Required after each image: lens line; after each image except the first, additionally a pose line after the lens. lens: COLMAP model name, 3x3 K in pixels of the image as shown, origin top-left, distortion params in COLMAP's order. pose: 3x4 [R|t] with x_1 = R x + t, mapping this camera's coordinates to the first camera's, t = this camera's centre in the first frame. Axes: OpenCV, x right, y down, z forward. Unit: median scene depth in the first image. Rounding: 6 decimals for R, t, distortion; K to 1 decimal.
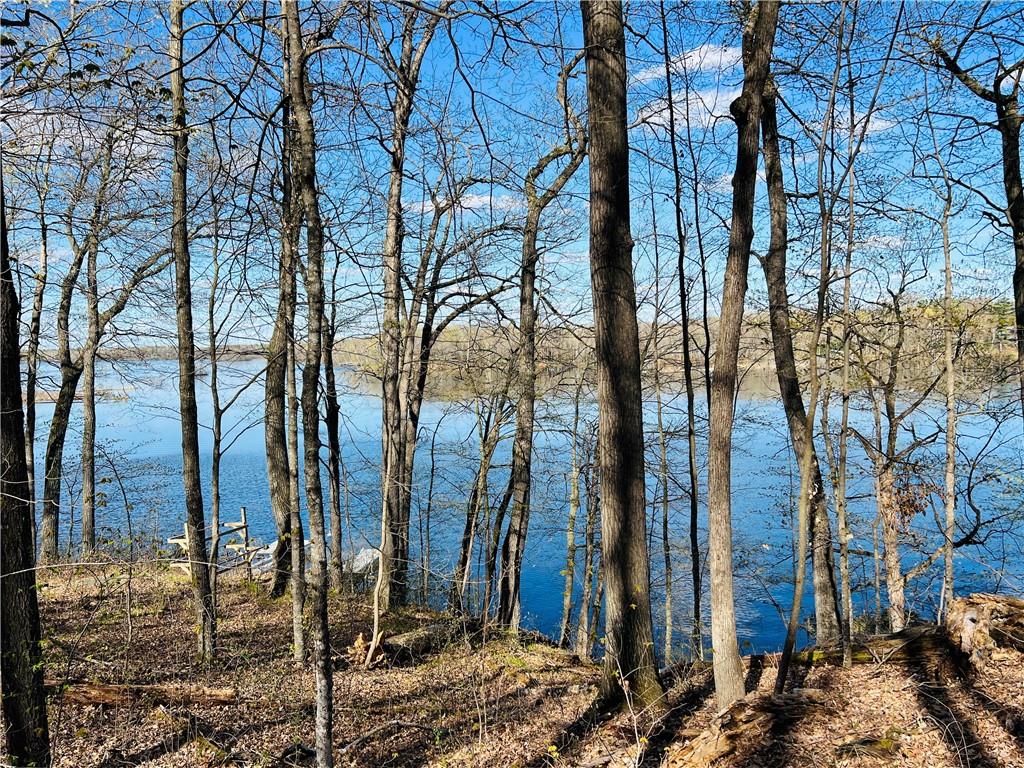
lens RADIAL K [[758.3, 0, 525.7], [0, 758.3, 369.5], [0, 0, 1]] dist [0.082125, -0.109330]
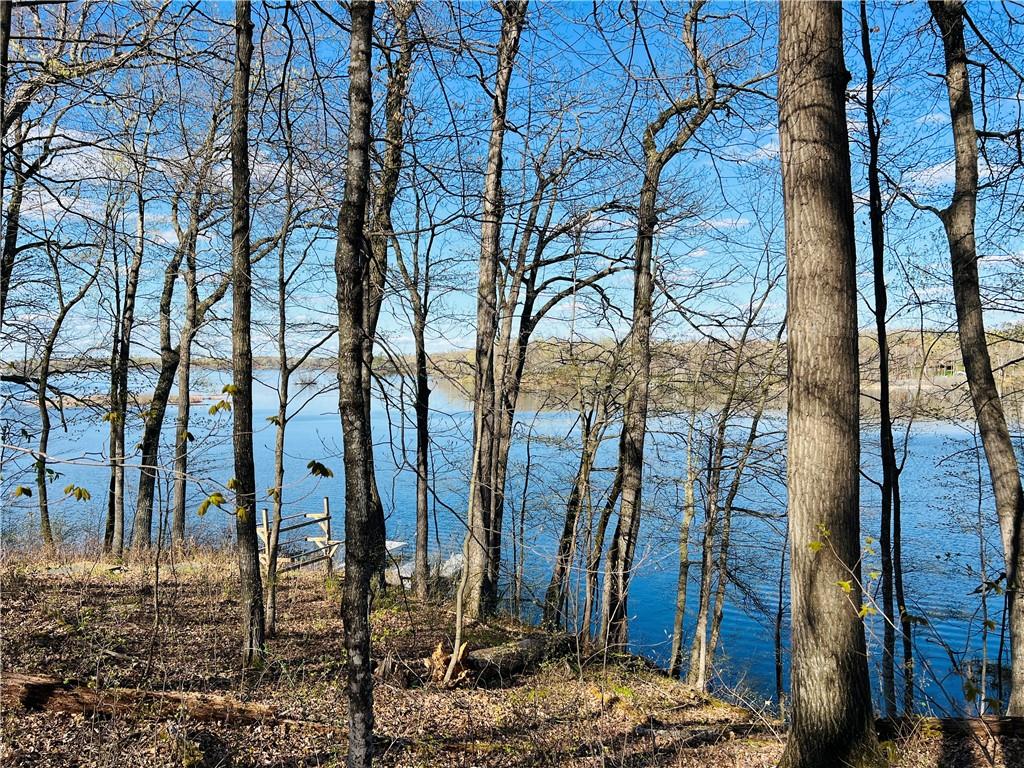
lens RADIAL K [[758.3, 0, 525.7], [0, 758.3, 369.5], [0, 0, 1]] dist [0.082125, -0.109330]
pose [[0.991743, 0.024245, -0.125928, -0.018770], [-0.026997, 0.999432, -0.020187, 0.044019], [0.125367, 0.023420, 0.991834, 0.128594]]
